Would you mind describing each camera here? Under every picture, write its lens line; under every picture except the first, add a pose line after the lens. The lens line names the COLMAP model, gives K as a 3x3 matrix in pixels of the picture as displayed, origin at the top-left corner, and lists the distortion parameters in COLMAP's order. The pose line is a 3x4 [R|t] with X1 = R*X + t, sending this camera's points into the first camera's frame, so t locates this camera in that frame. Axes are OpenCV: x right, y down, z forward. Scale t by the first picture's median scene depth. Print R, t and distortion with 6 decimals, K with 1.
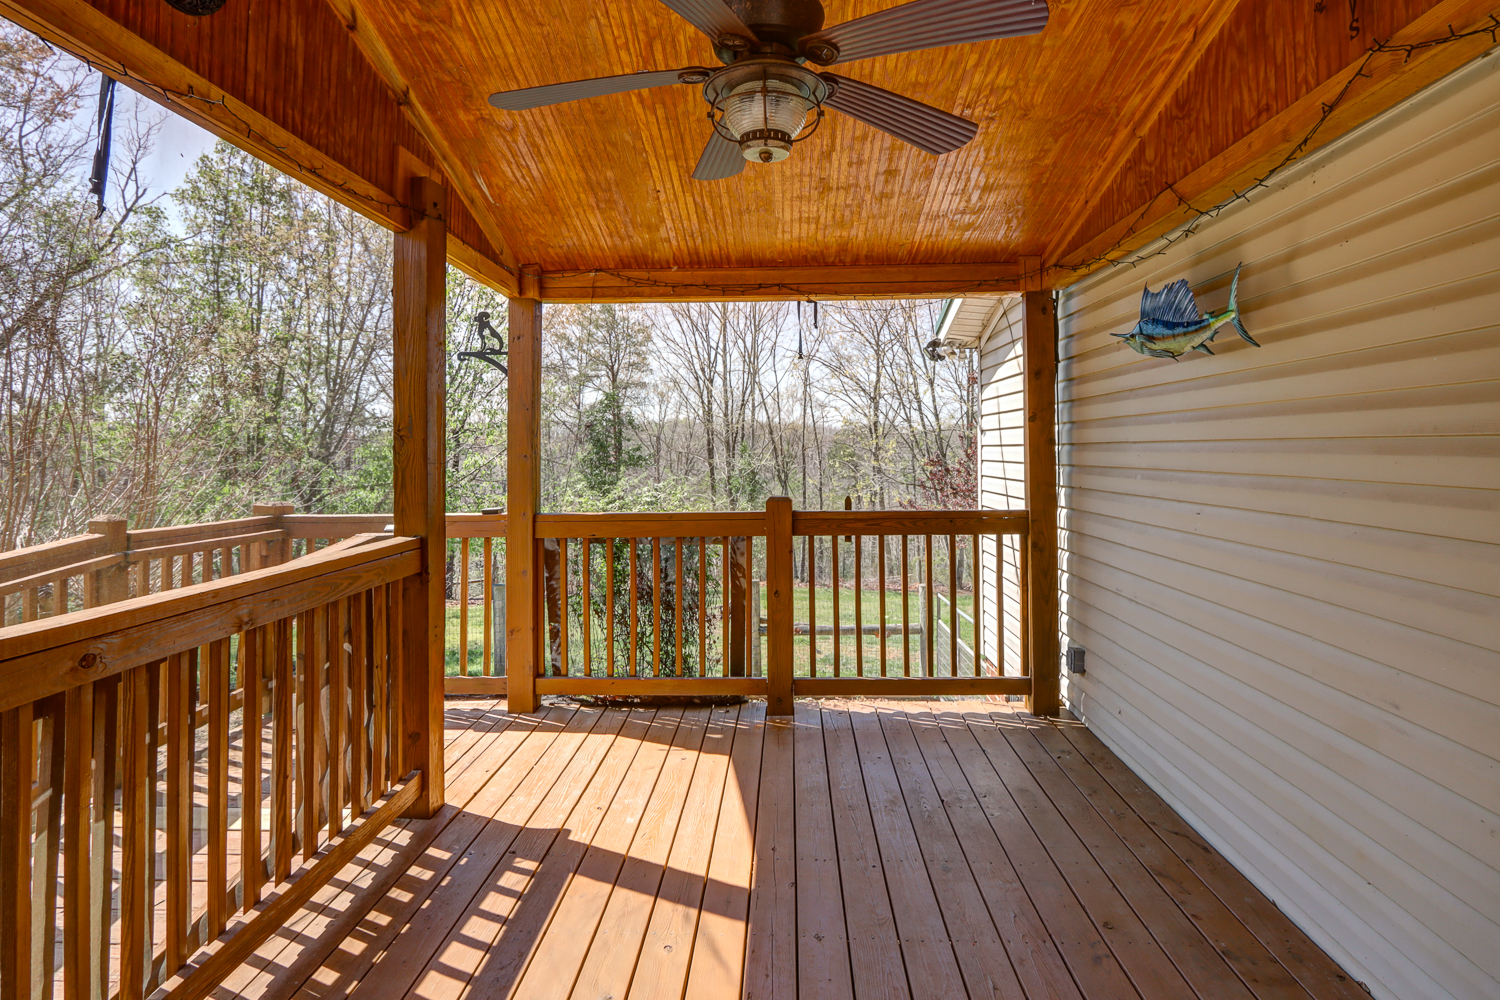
lens RADIAL K [[744.5, 0, 750.0], [0, 744.5, 457.8], [0, 0, 1]] dist [-0.012366, 0.001936]
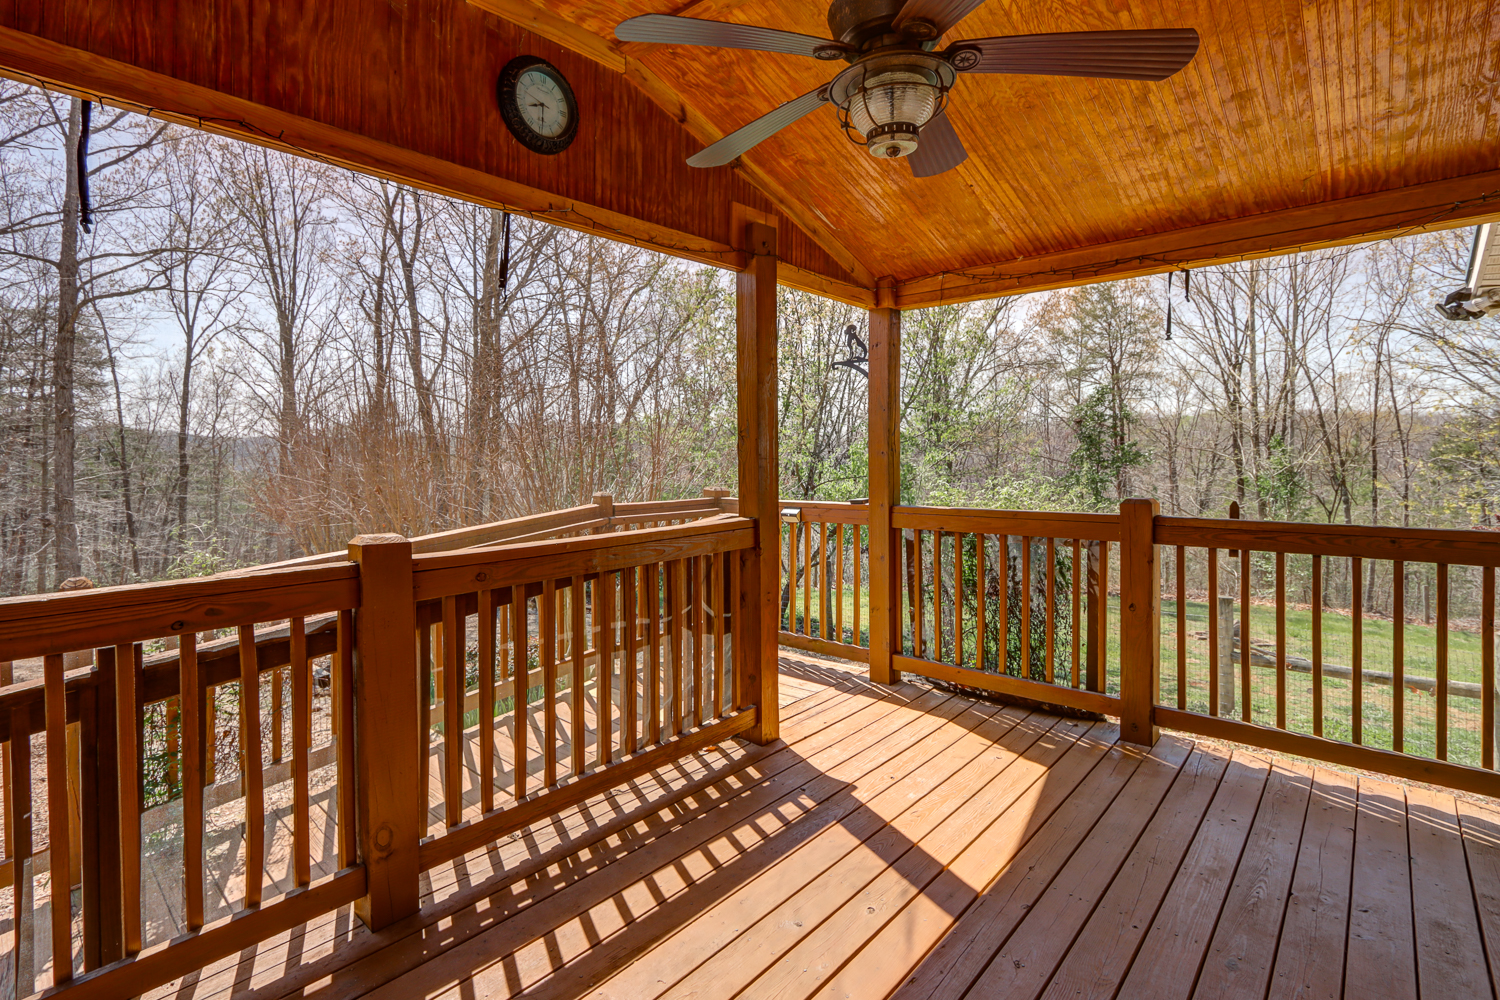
lens RADIAL K [[706.8, 0, 742.3], [0, 706.8, 478.6], [0, 0, 1]] dist [-0.011824, 0.001028]
pose [[0.775861, 0.023820, -0.630454, 0.210349], [-0.001976, 0.999374, 0.035327, -0.000444], [0.630901, -0.026163, 0.775422, 0.058615]]
